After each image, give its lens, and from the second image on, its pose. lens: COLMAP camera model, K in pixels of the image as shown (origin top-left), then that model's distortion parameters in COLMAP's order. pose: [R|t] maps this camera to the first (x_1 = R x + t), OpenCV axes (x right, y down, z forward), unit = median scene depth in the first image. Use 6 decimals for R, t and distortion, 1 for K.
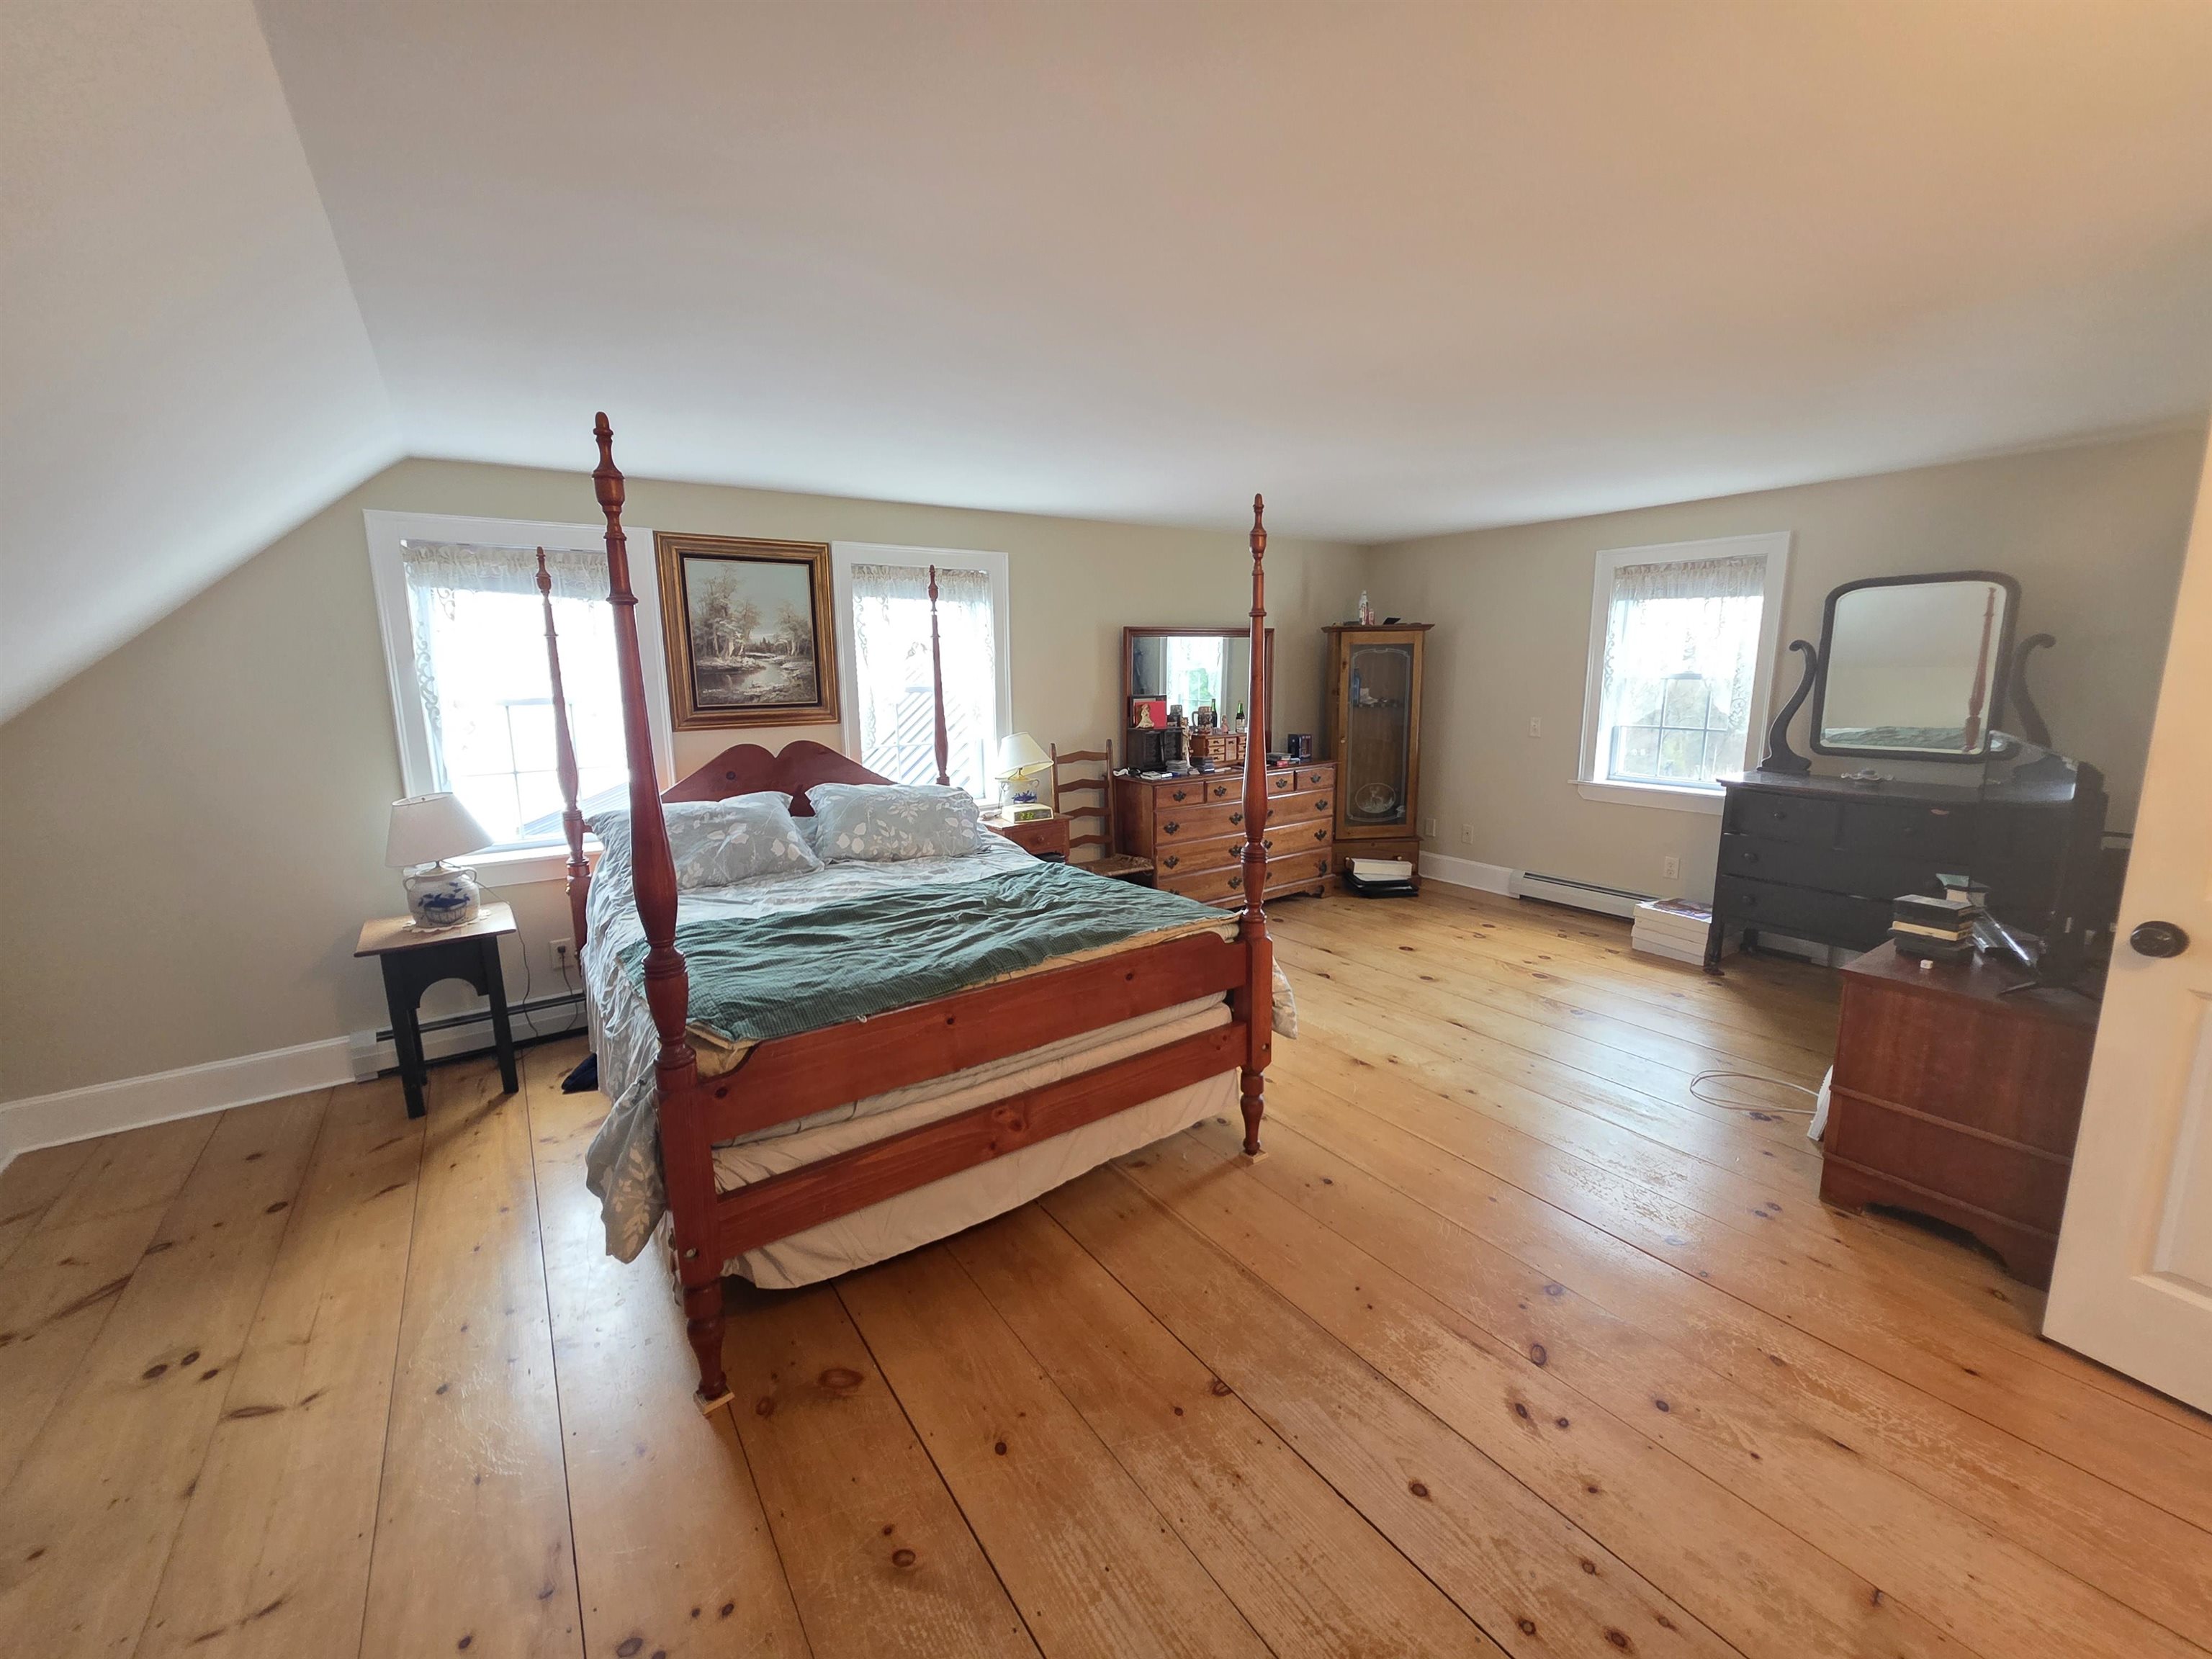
lens RADIAL K [[881.6, 0, 1107.8], [0, 881.6, 817.0], [0, 0, 1]] dist [0.002482, 0.000108]
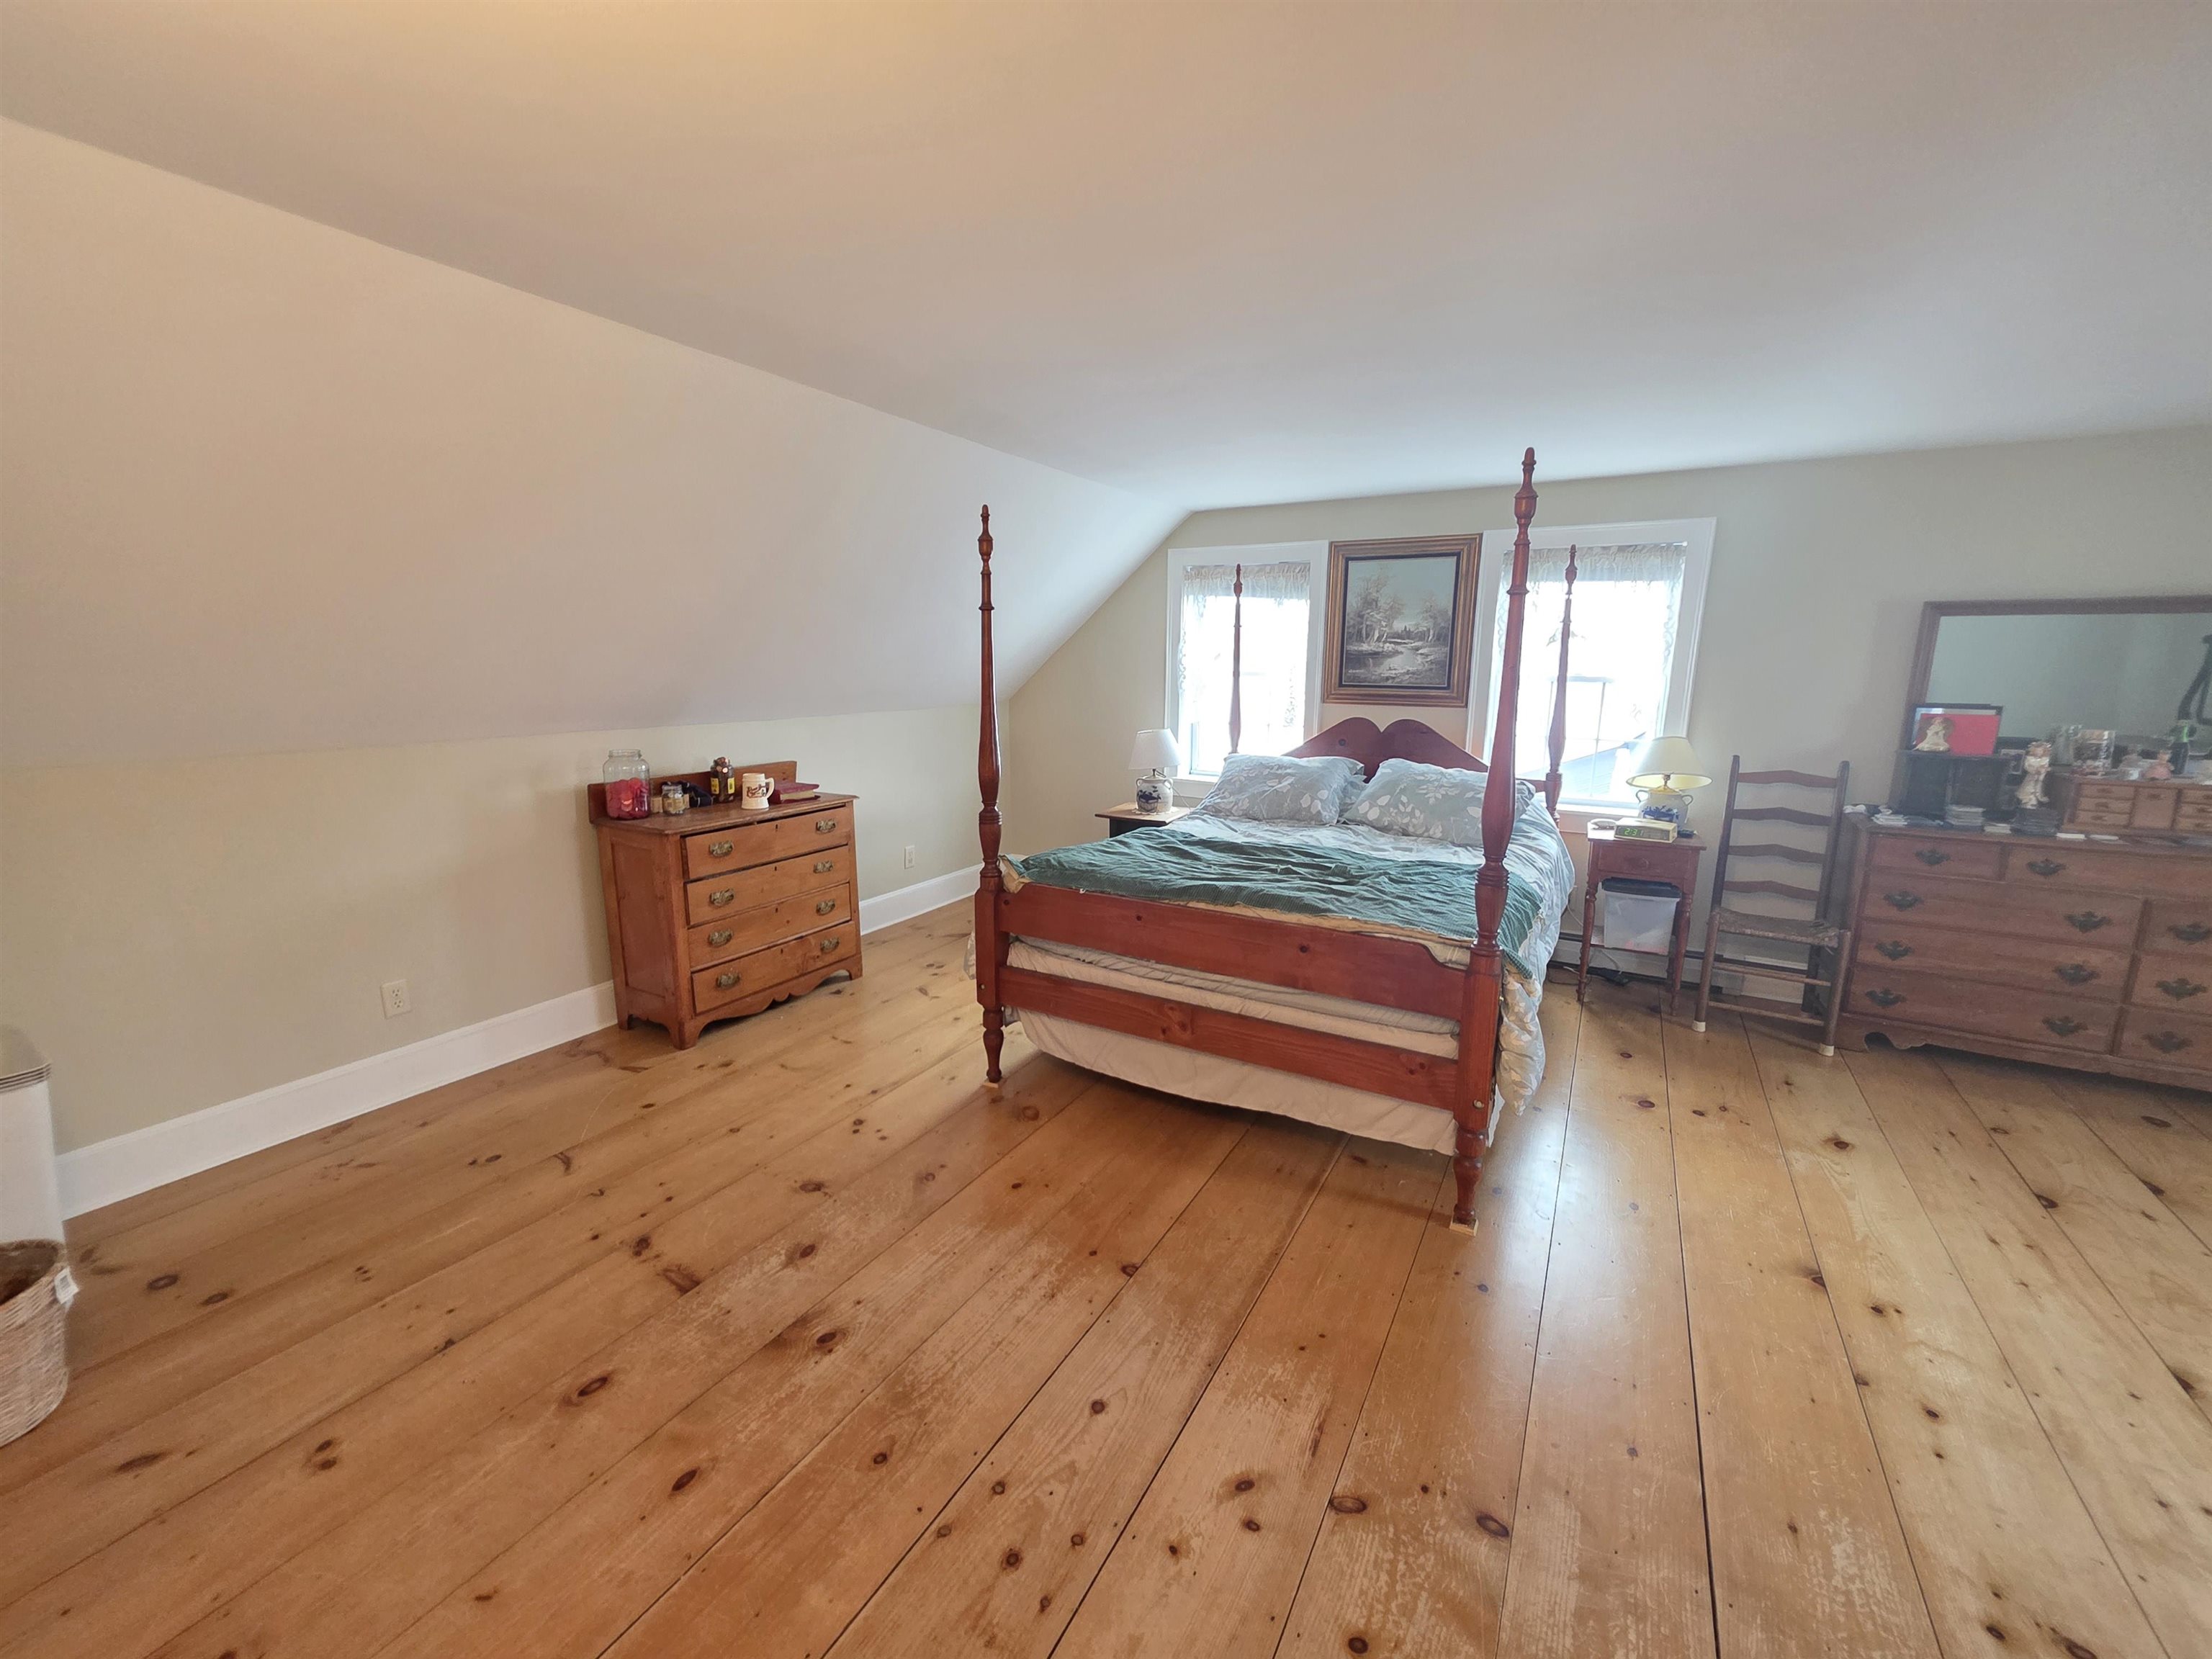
lens RADIAL K [[881.6, 0, 1107.8], [0, 881.6, 817.0], [0, 0, 1]] dist [0.002482, 0.000108]
pose [[0.425246, 0.179771, -0.887045, 0.625402], [-0.168822, 0.978630, 0.117399, -0.041910], [0.889193, 0.099829, 0.446508, 0.236957]]
